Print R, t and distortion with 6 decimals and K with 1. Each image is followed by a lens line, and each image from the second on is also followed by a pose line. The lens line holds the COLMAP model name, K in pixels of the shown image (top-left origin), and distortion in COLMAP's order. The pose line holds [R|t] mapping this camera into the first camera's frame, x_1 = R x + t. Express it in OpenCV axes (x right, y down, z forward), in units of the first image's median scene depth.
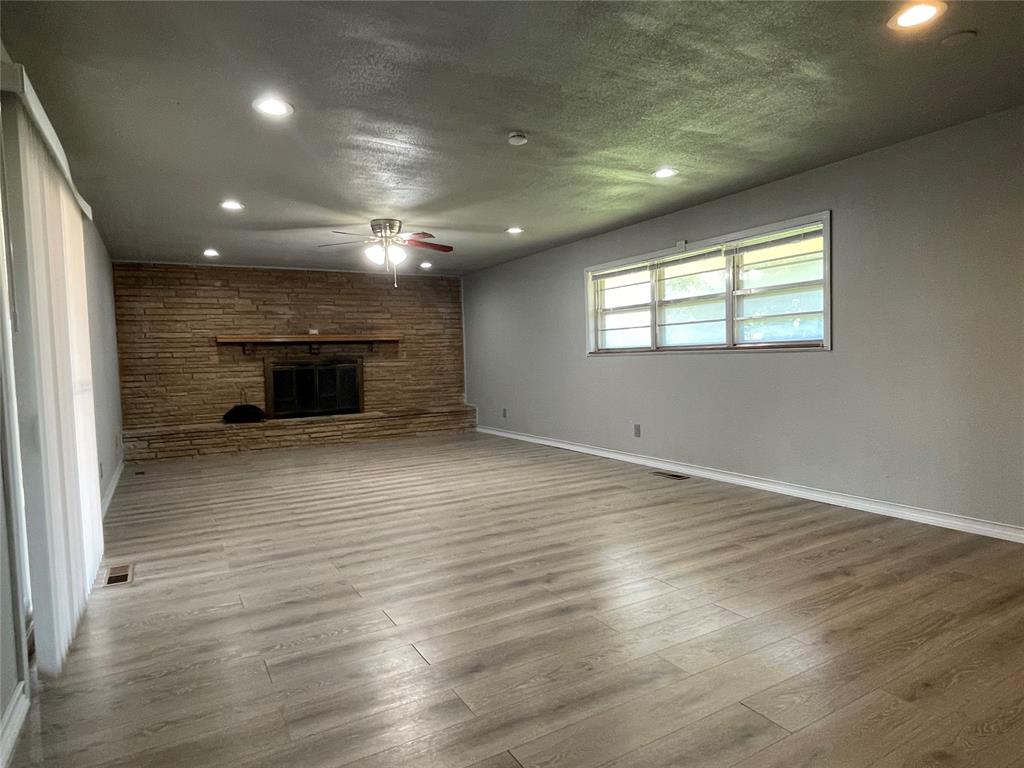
lens RADIAL K [[598.3, 0, 502.0], [0, 598.3, 390.0], [0, 0, 1]] dist [-0.001338, -0.000210]
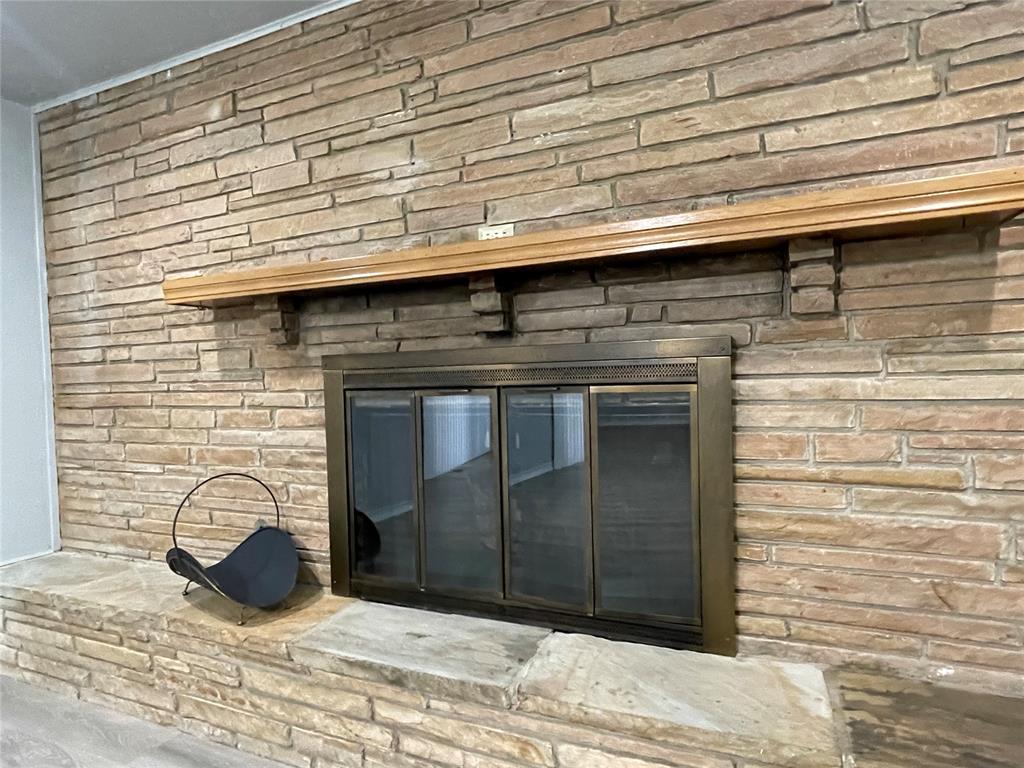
lens RADIAL K [[598.3, 0, 502.0], [0, 598.3, 390.0], [0, 0, 1]] dist [-0.001338, -0.000210]
pose [[0.597877, 0.029200, -0.801056, -0.142622], [-0.030607, 0.999439, 0.013587, -0.046281], [0.801003, 0.016395, 0.598436, 0.915120]]
